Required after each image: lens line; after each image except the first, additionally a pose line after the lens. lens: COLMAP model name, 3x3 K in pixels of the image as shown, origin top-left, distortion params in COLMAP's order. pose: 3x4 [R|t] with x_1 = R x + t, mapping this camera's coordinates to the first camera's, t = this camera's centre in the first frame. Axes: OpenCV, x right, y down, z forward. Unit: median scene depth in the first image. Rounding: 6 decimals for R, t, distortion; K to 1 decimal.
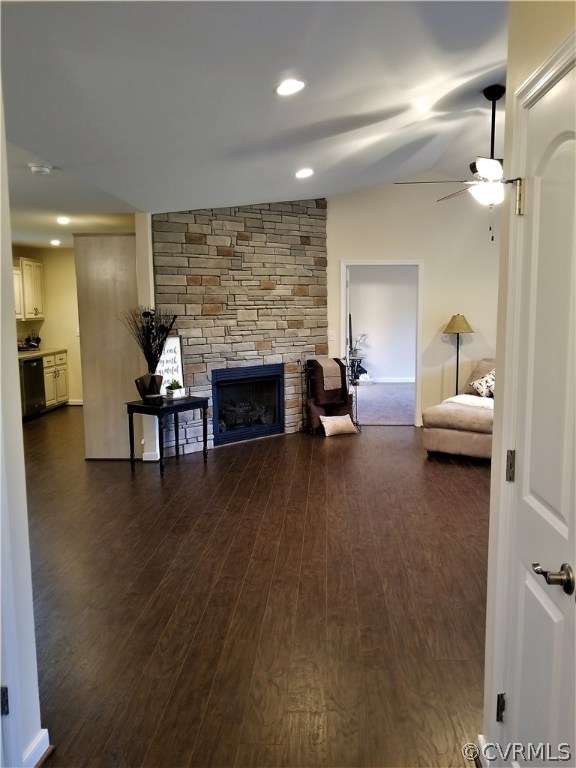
lens RADIAL K [[616.0, 0, 288.0], [0, 616.0, 384.0], [0, 0, 1]] dist [-0.010263, -0.006326]
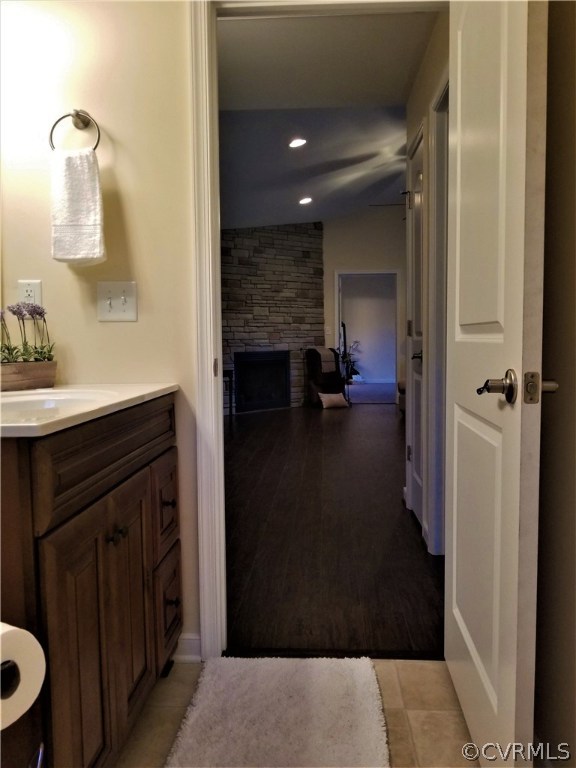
lens RADIAL K [[616.0, 0, 288.0], [0, 616.0, 384.0], [0, 0, 1]] dist [-0.010263, -0.006326]
pose [[0.999992, -0.003826, 0.001056, -0.011568], [0.003878, 0.998500, -0.054614, 0.102151], [-0.000846, 0.054617, 0.998507, -0.251791]]
